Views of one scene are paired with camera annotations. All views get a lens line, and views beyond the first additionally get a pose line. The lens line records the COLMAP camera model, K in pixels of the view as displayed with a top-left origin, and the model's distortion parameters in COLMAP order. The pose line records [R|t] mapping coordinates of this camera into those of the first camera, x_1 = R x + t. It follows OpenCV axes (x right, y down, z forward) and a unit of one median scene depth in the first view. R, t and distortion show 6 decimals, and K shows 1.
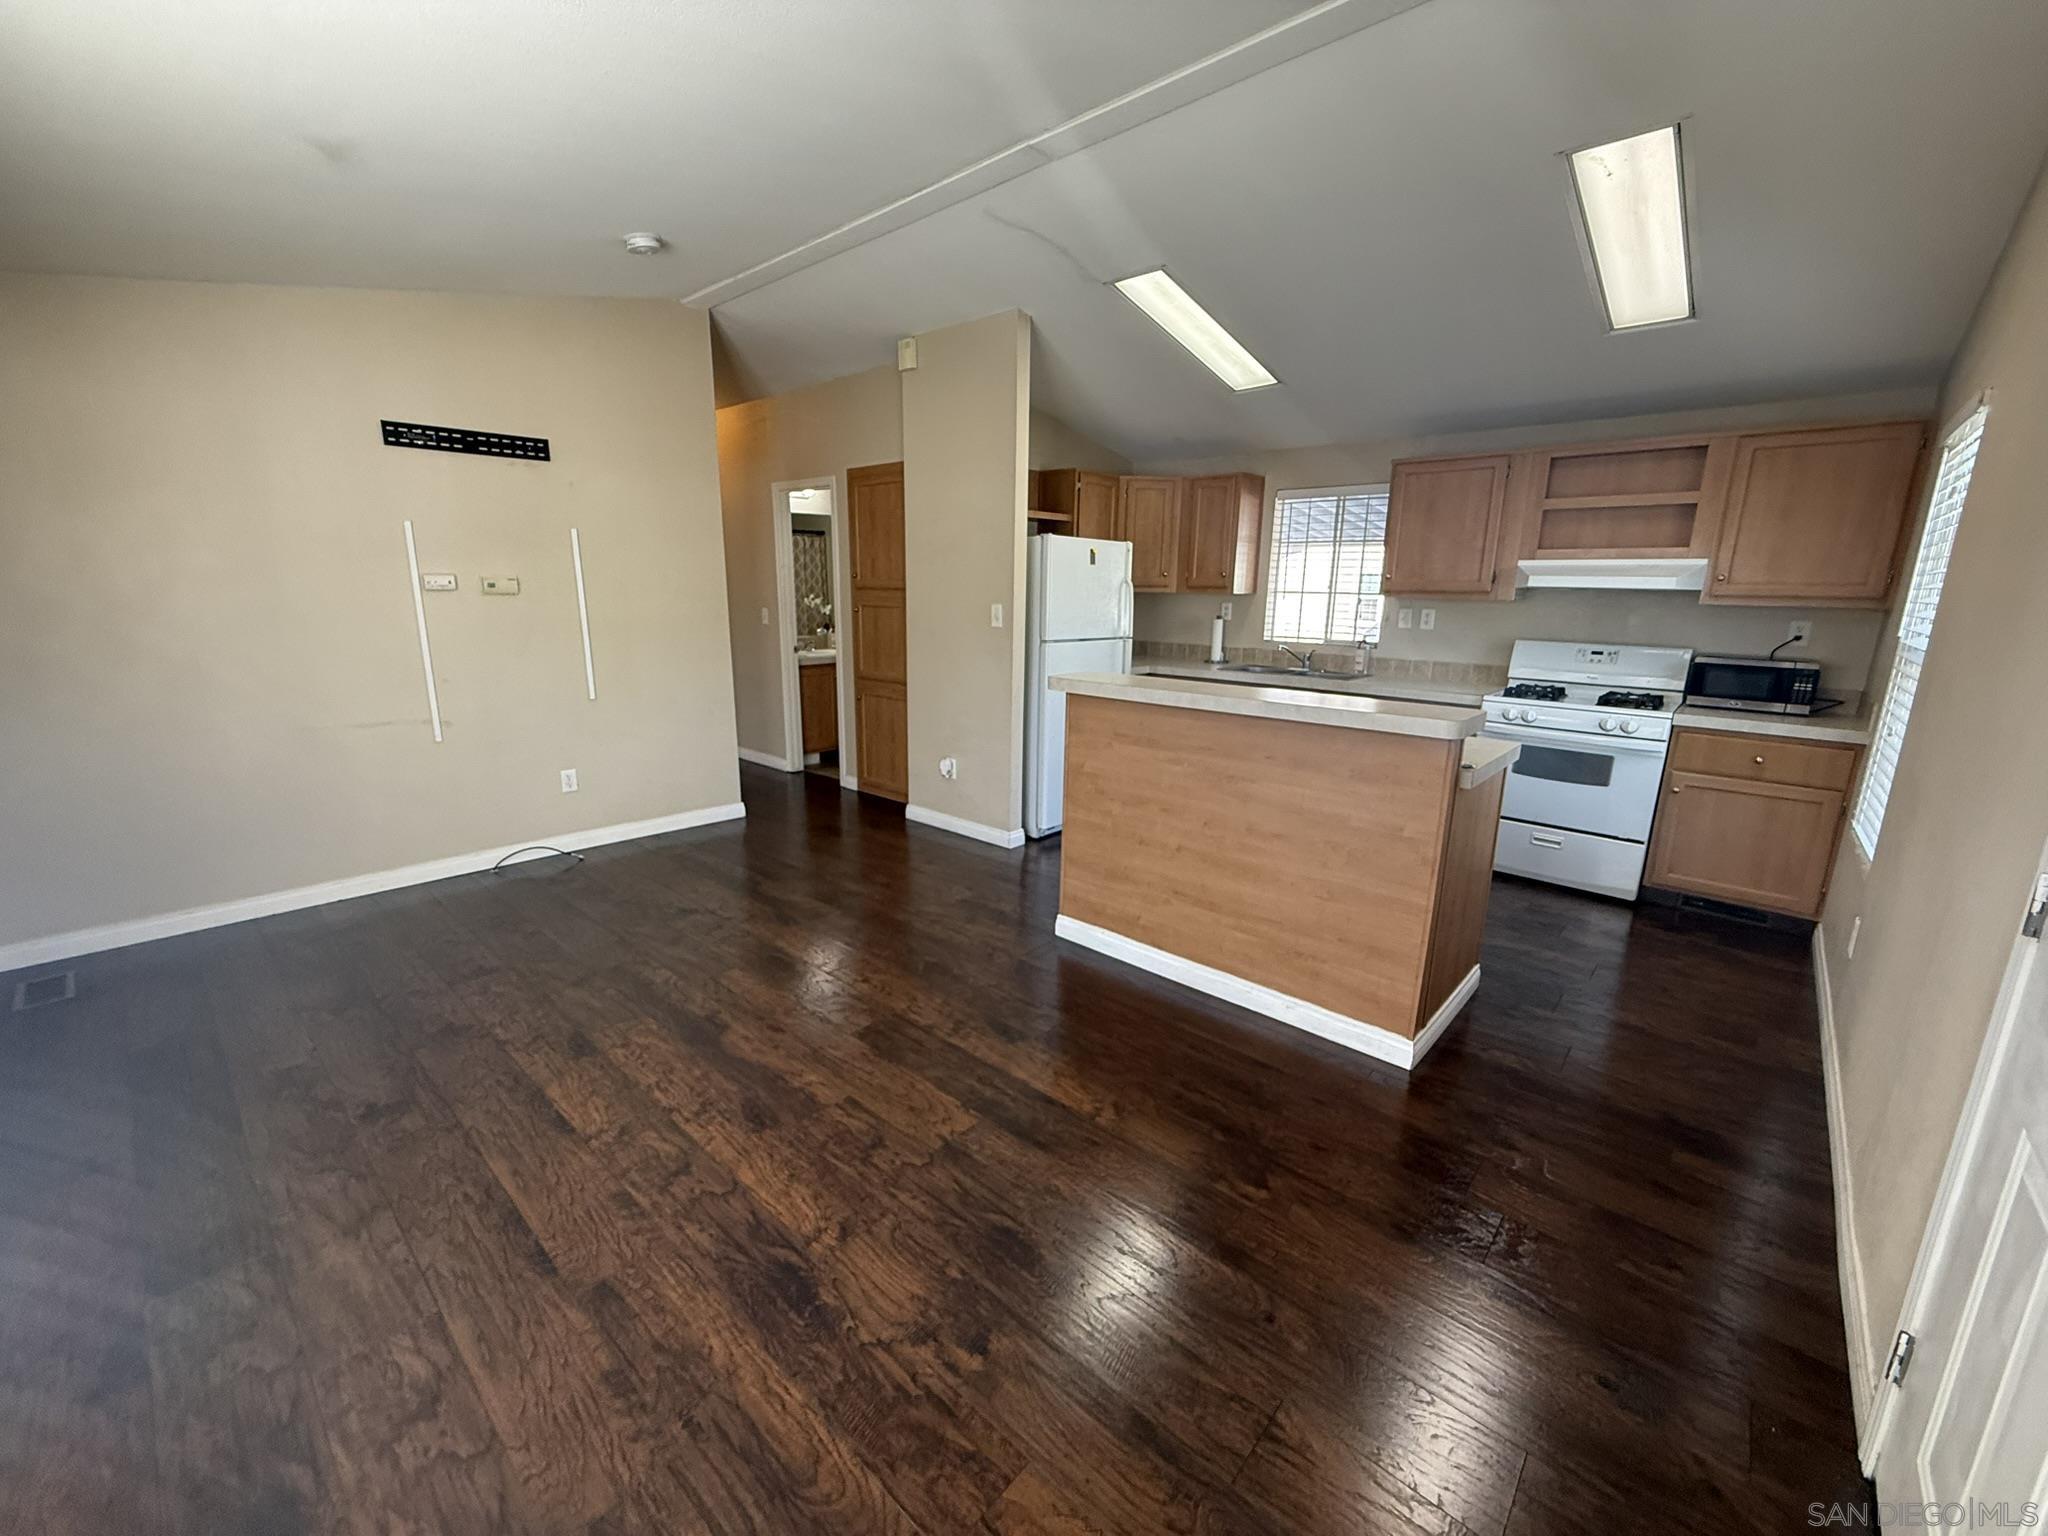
lens RADIAL K [[814.2, 0, 1017.2], [0, 814.2, 765.2], [0, 0, 1]] dist [-0.001875, 0.000313]
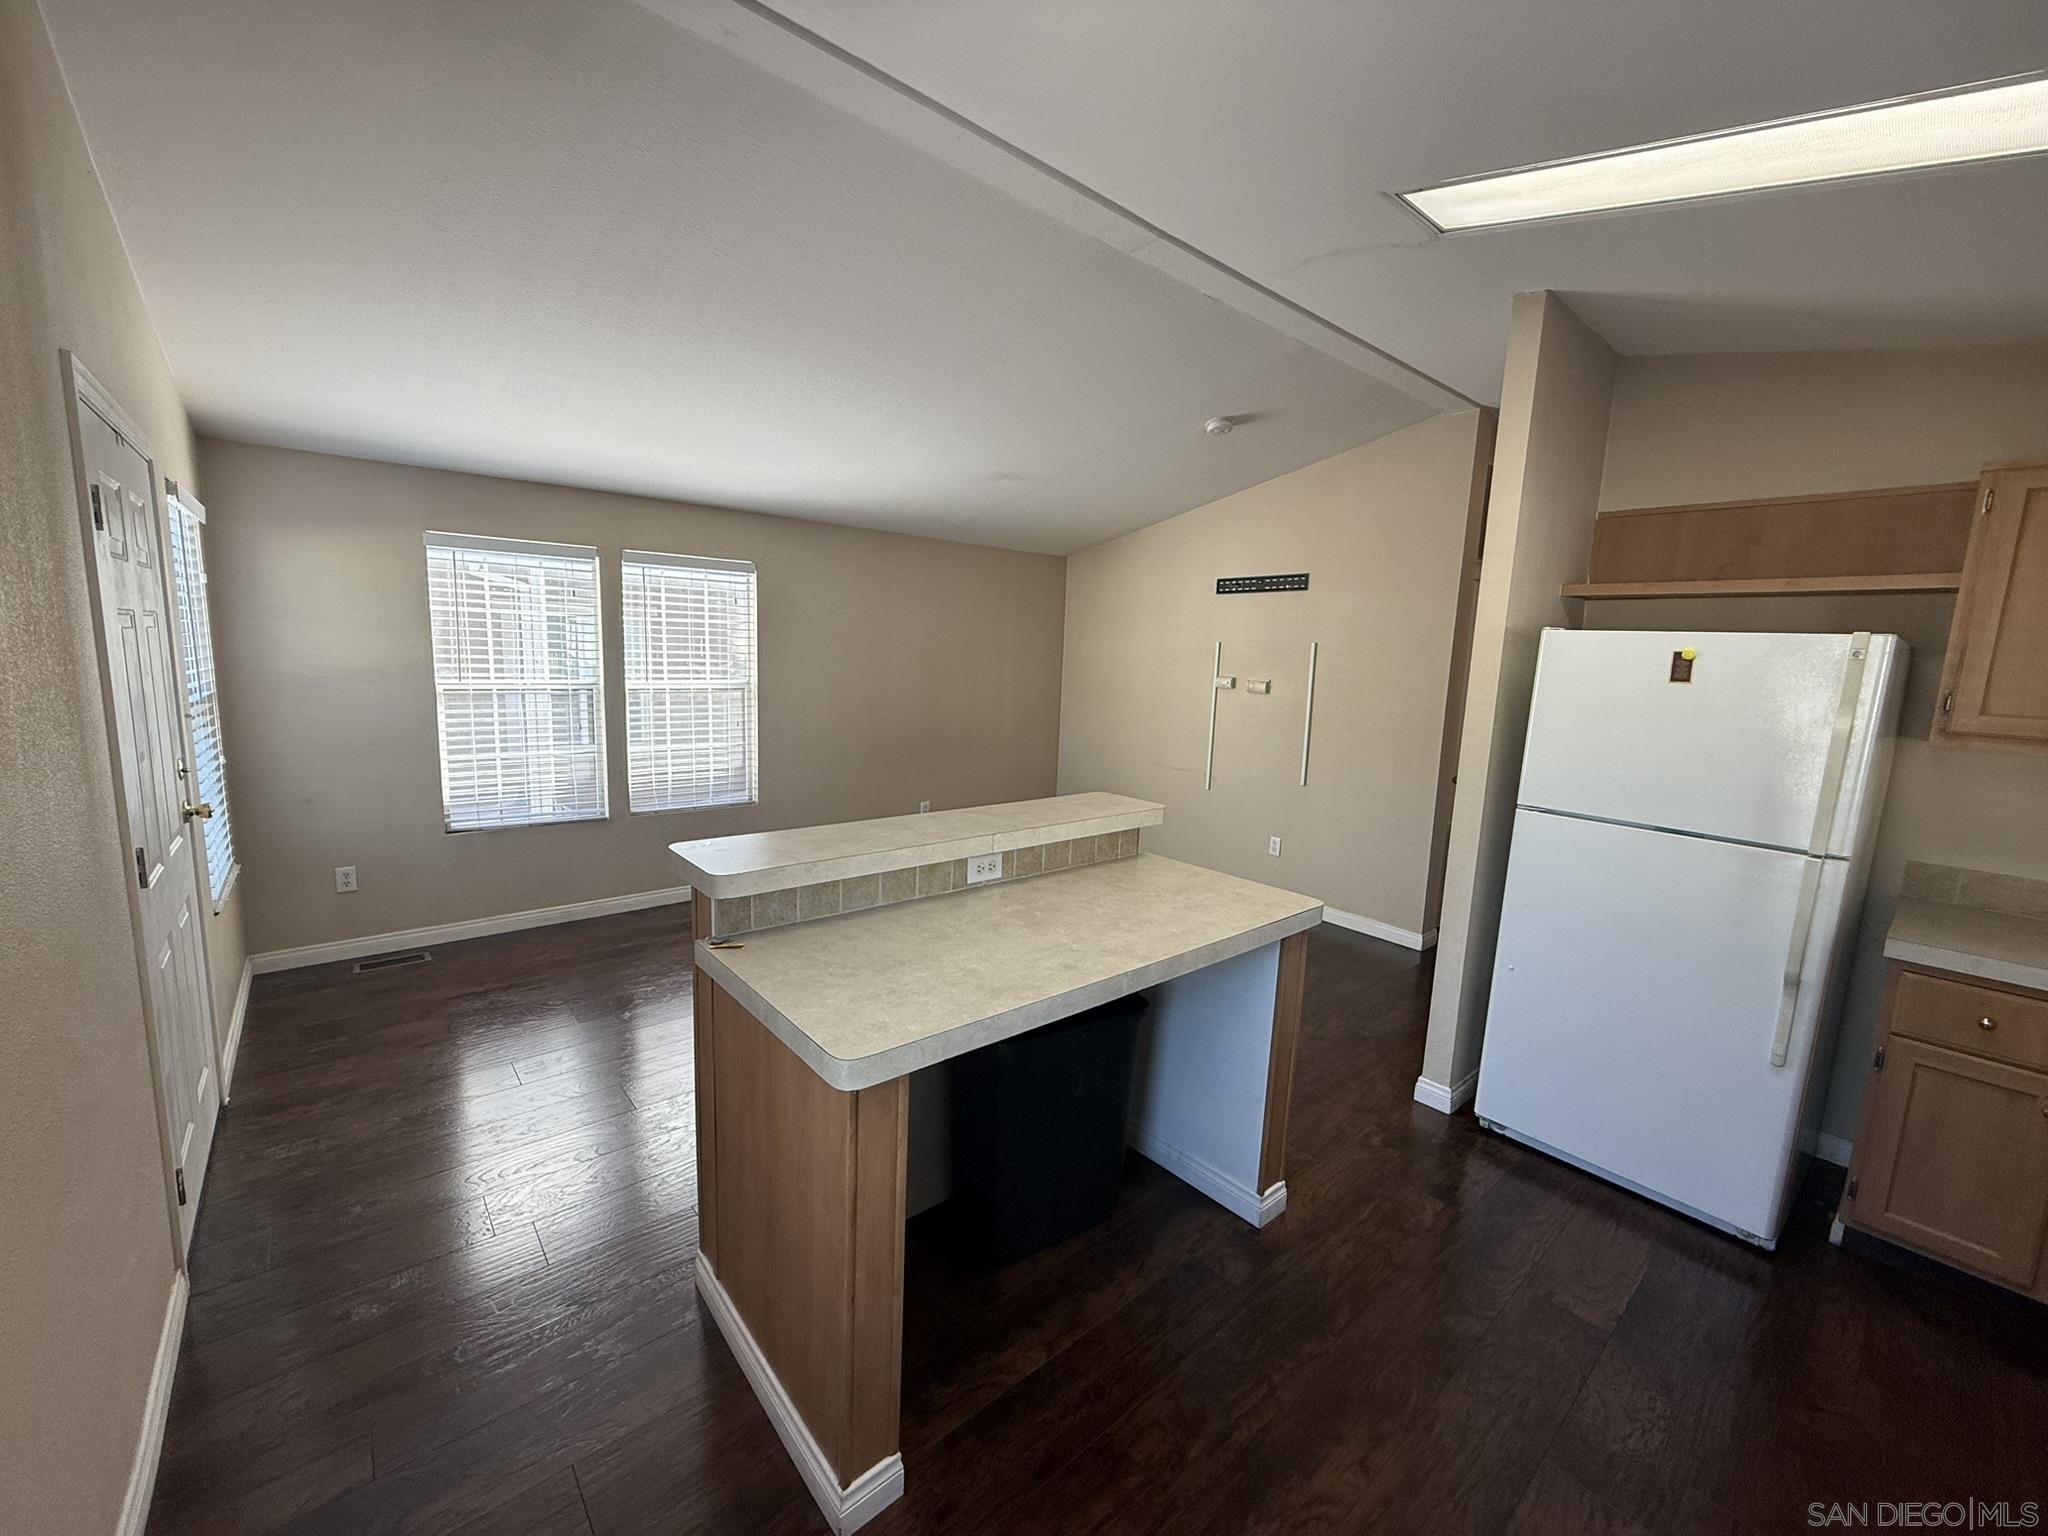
lens RADIAL K [[809.2, 0, 1024.0], [0, 809.2, 768.0], [0, 0, 1]] dist [-0.002939, 0.000314]
pose [[-0.120034, 0.122911, -0.985132, 0.970674], [-0.255421, 0.955078, 0.150284, -0.258412], [0.959350, 0.269663, -0.083248, 1.033089]]
